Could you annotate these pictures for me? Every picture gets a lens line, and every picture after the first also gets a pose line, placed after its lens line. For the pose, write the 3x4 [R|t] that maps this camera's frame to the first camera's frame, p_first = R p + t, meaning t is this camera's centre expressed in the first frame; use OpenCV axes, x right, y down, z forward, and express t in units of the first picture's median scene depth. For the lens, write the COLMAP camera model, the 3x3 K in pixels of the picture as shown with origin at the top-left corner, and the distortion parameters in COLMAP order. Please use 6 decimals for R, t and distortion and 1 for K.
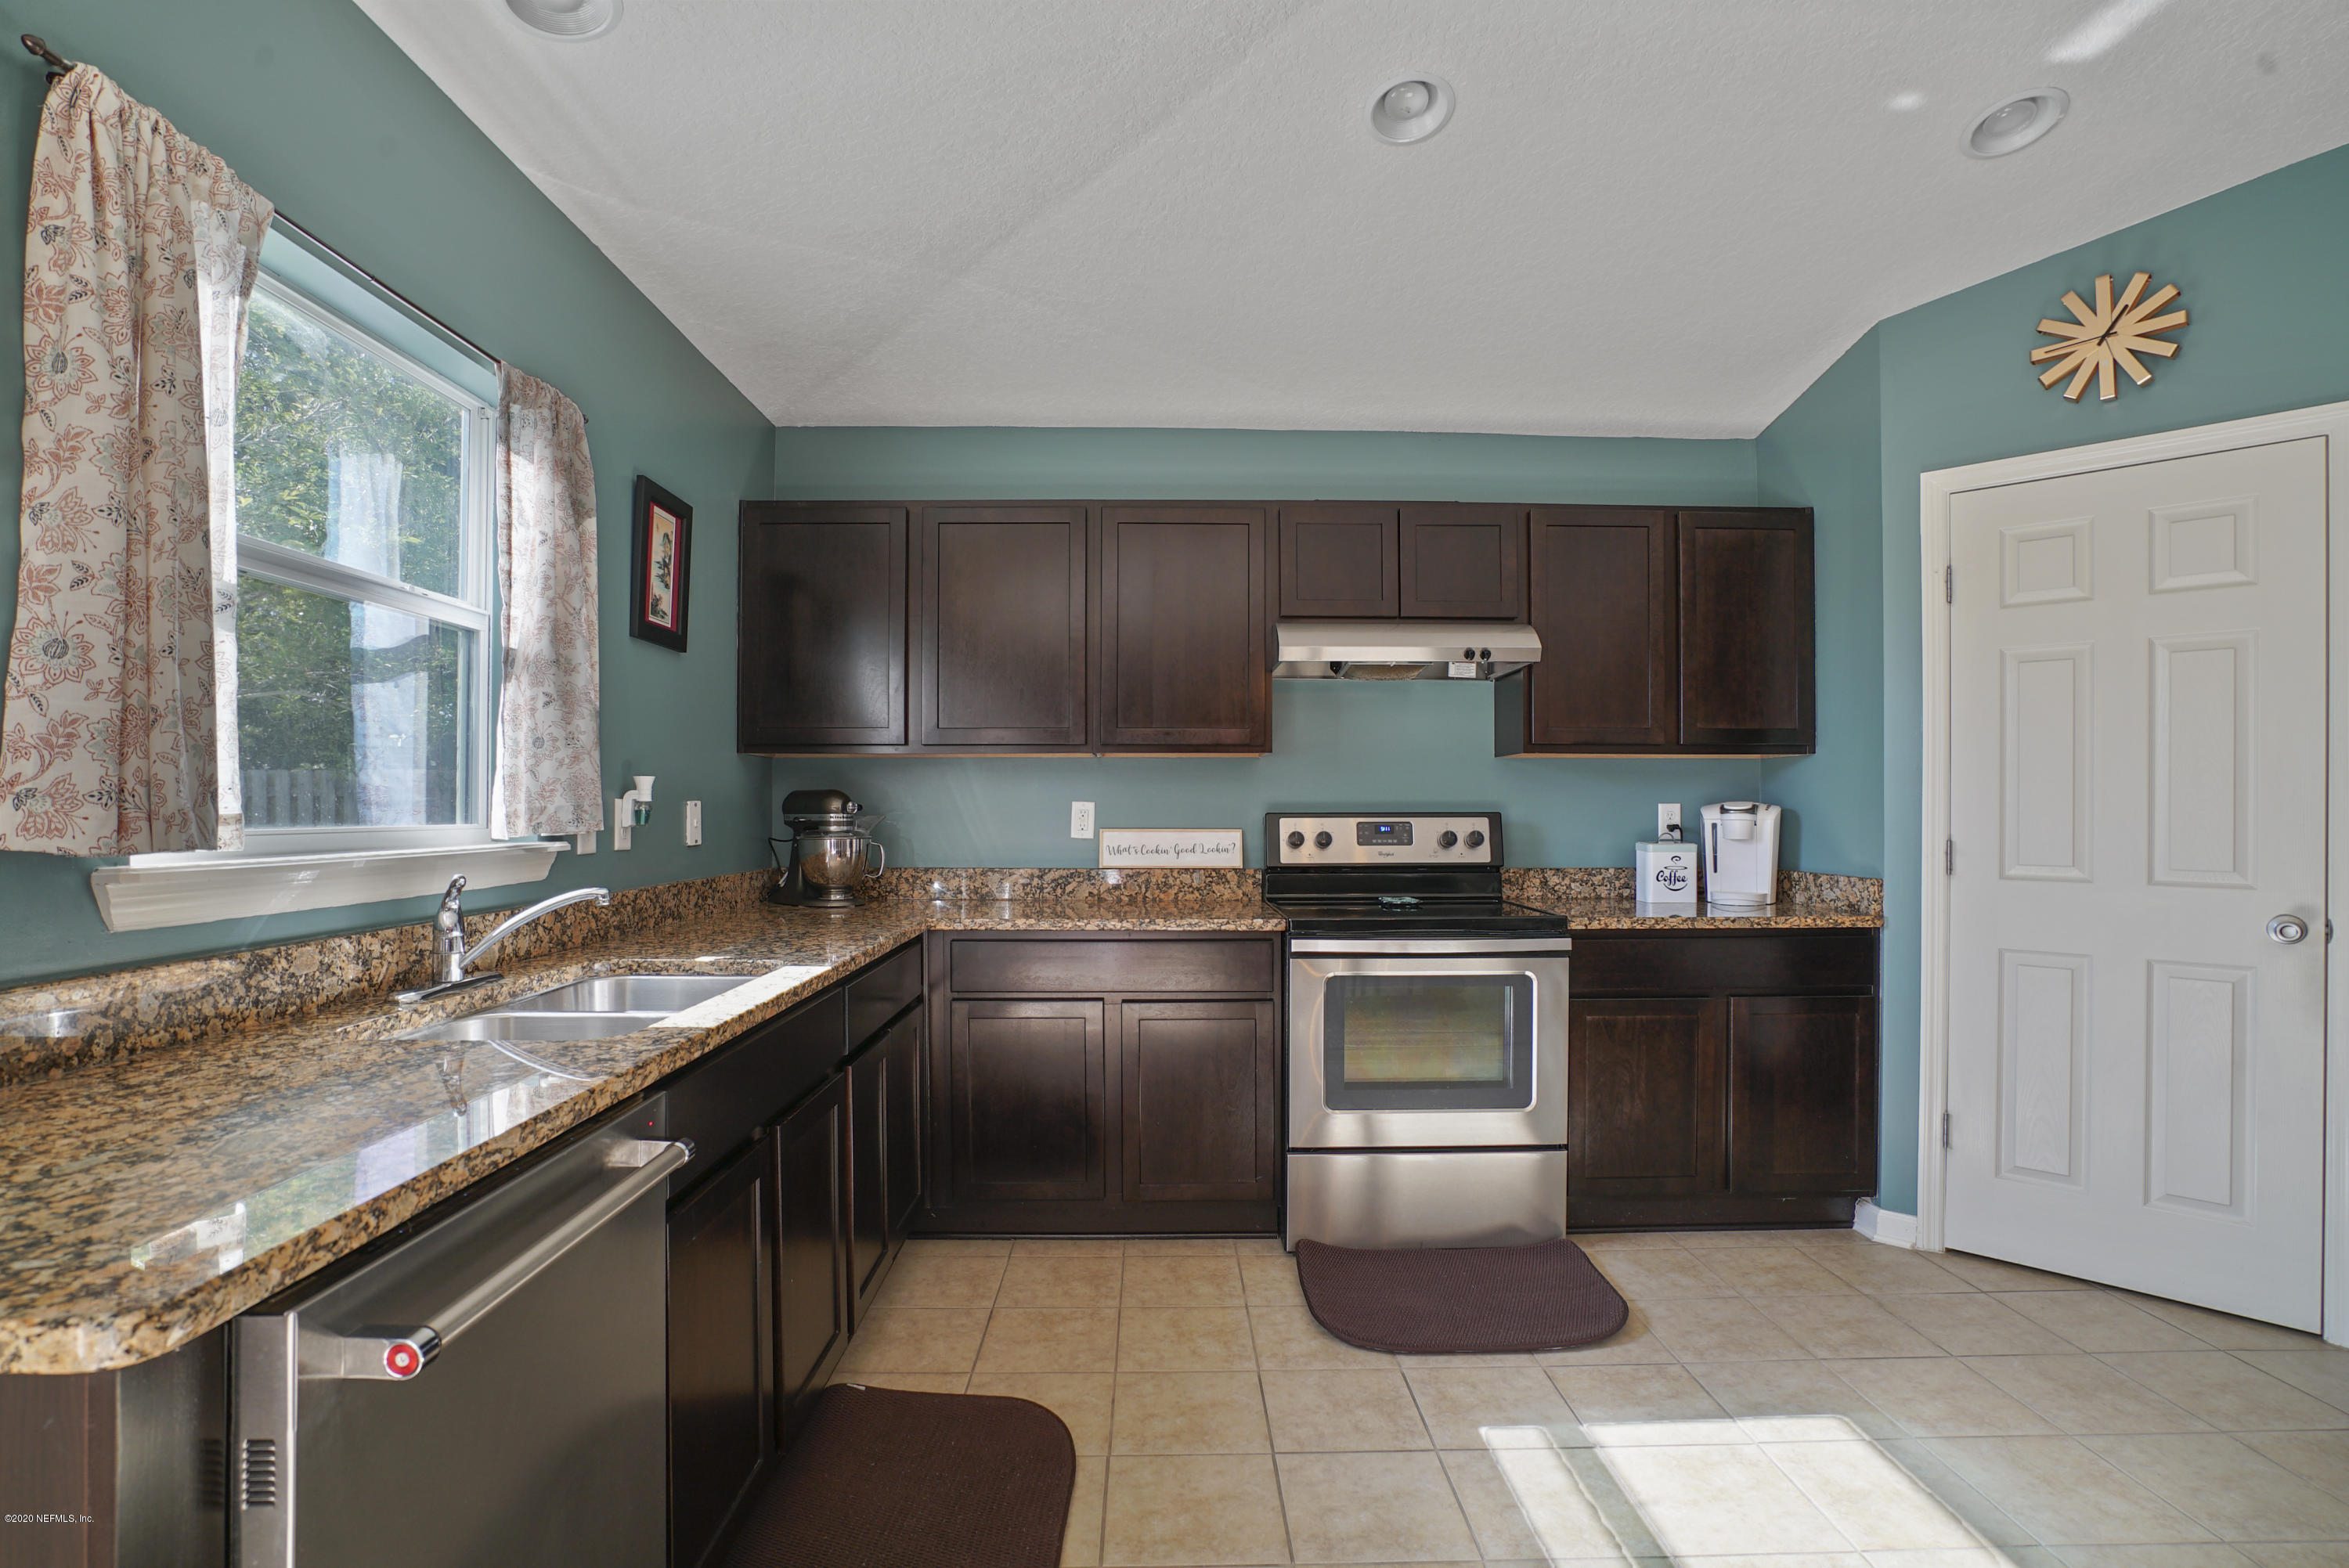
lens RADIAL K [[1102.9, 0, 1161.2], [0, 1102.9, 805.7], [0, 0, 1]] dist [-0.055301, 0.021782]
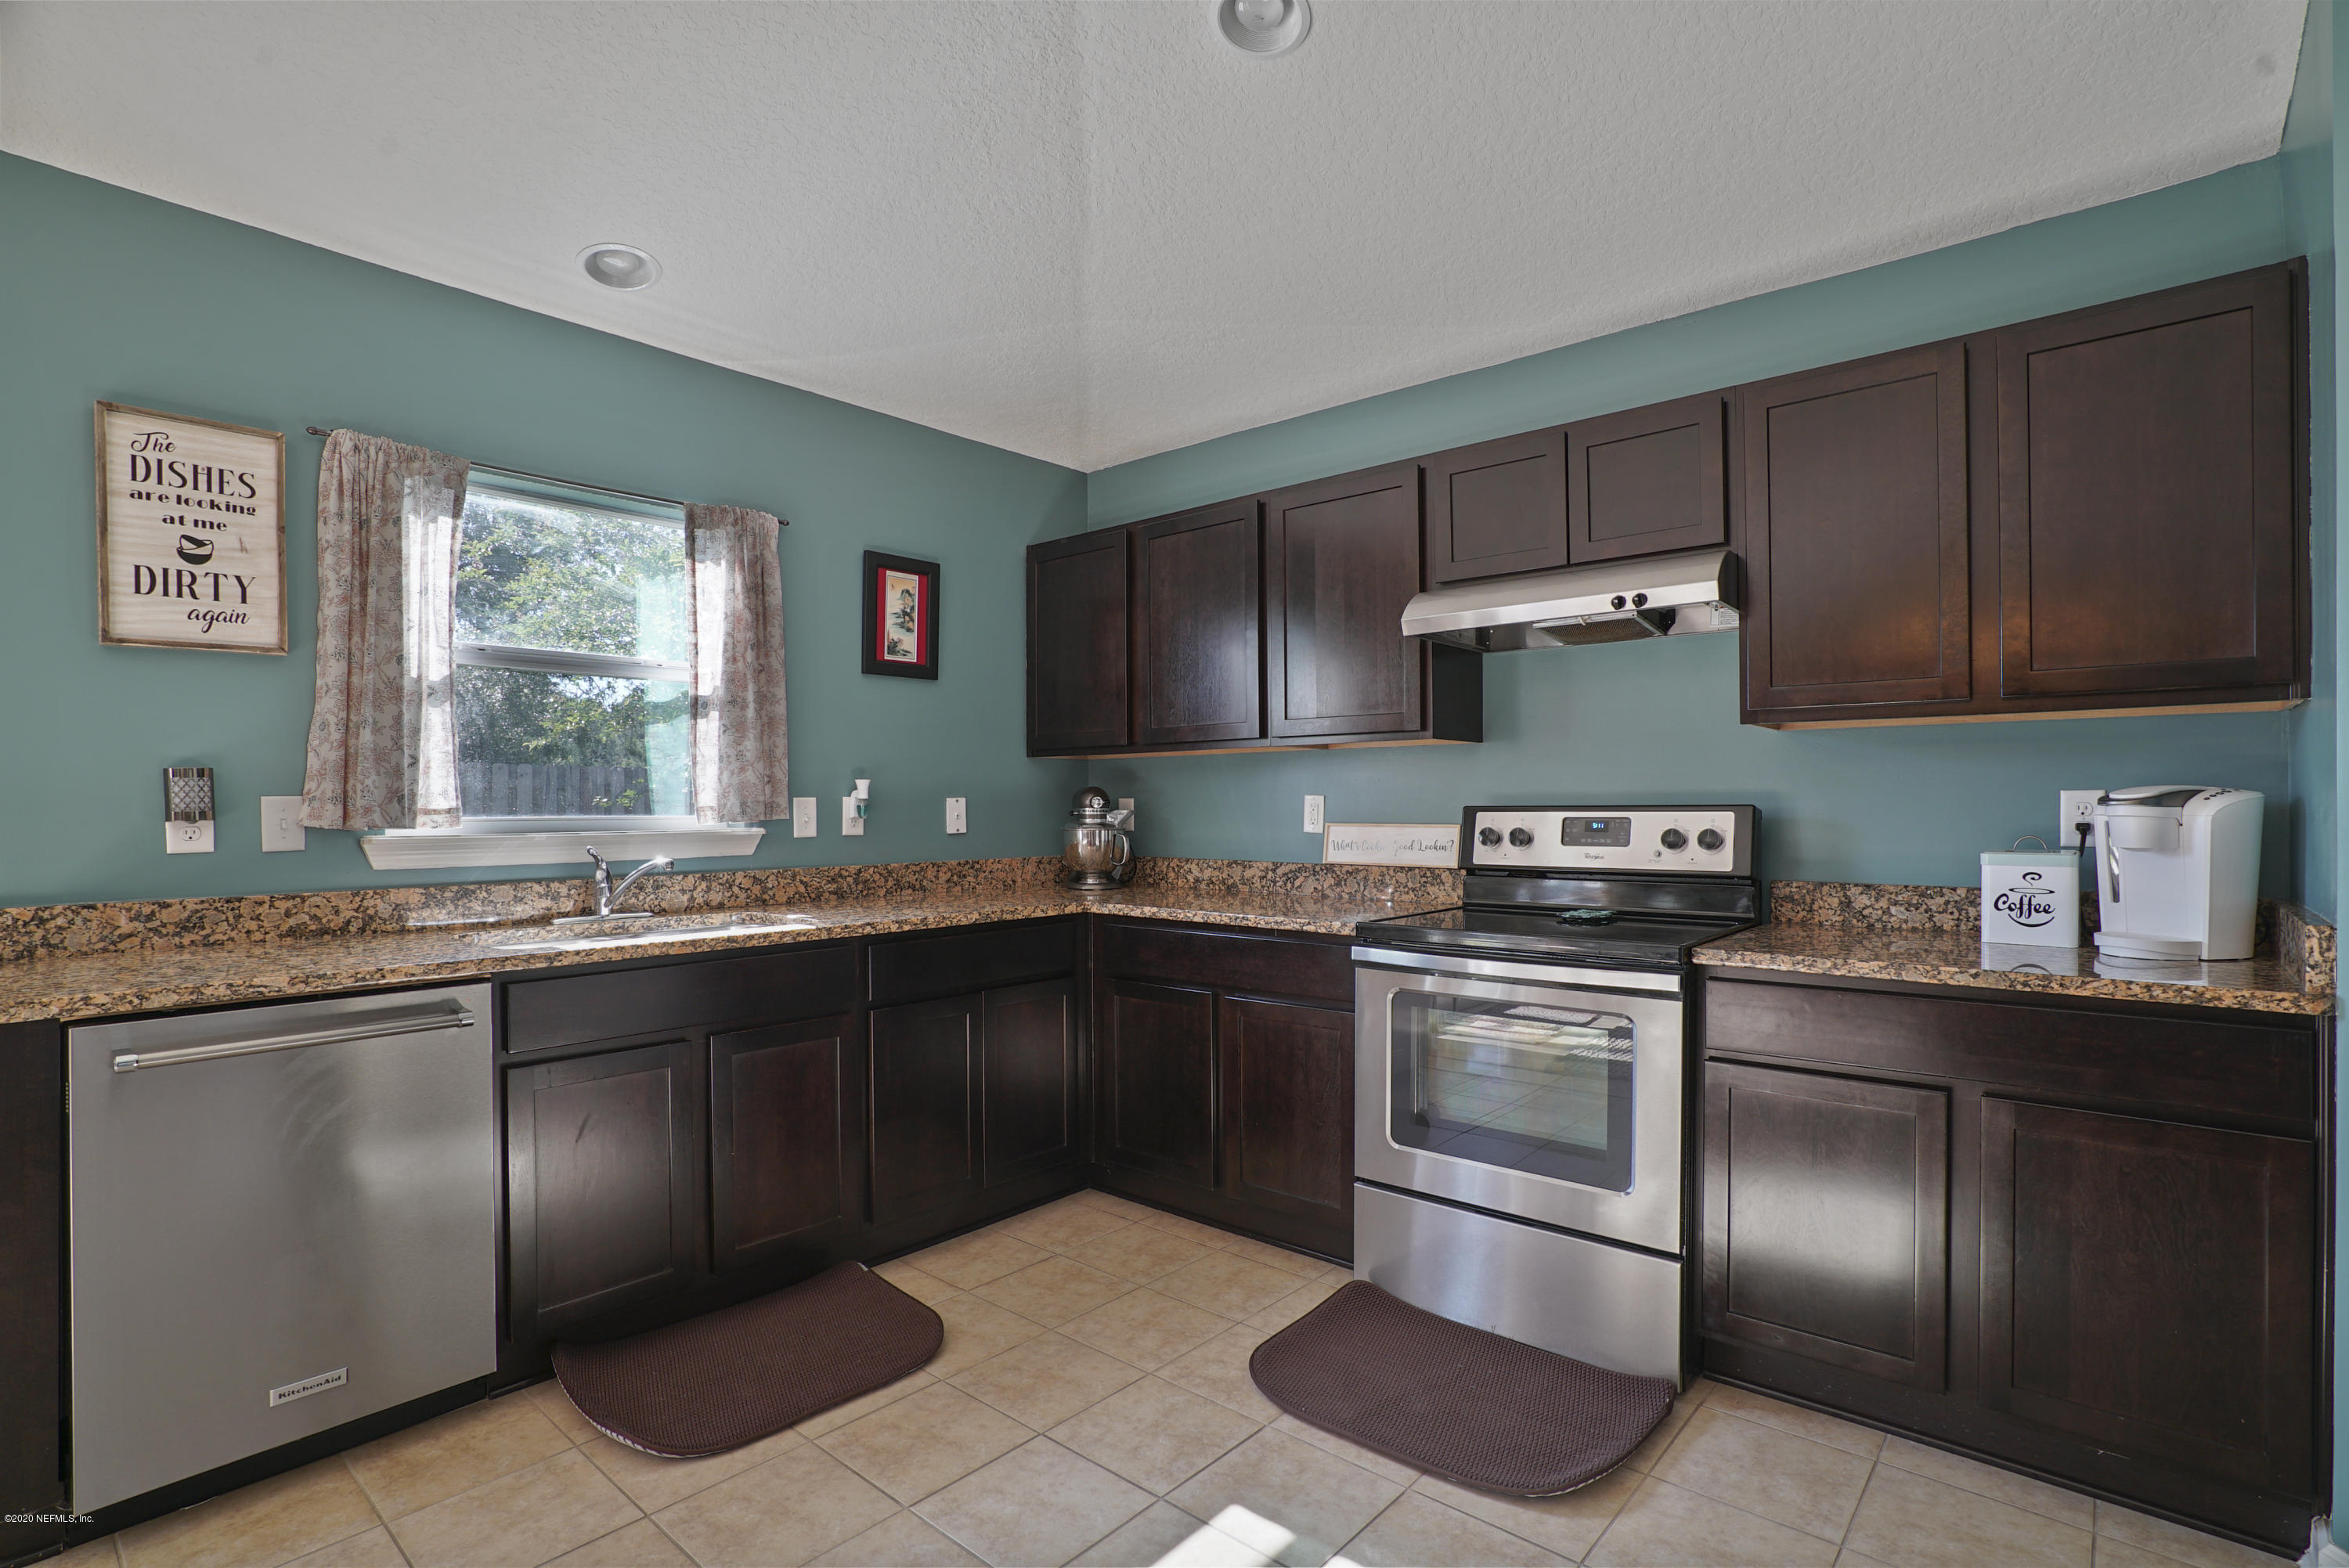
lens RADIAL K [[1102.9, 0, 1157.8], [0, 1102.9, 809.3], [0, 0, 1]] dist [-0.055301, 0.021782]
pose [[0.740218, -0.001121, -0.672366, 0.590584], [0.006500, 0.999964, 0.005489, 0.003307], [0.672336, -0.008433, 0.740198, 0.219404]]
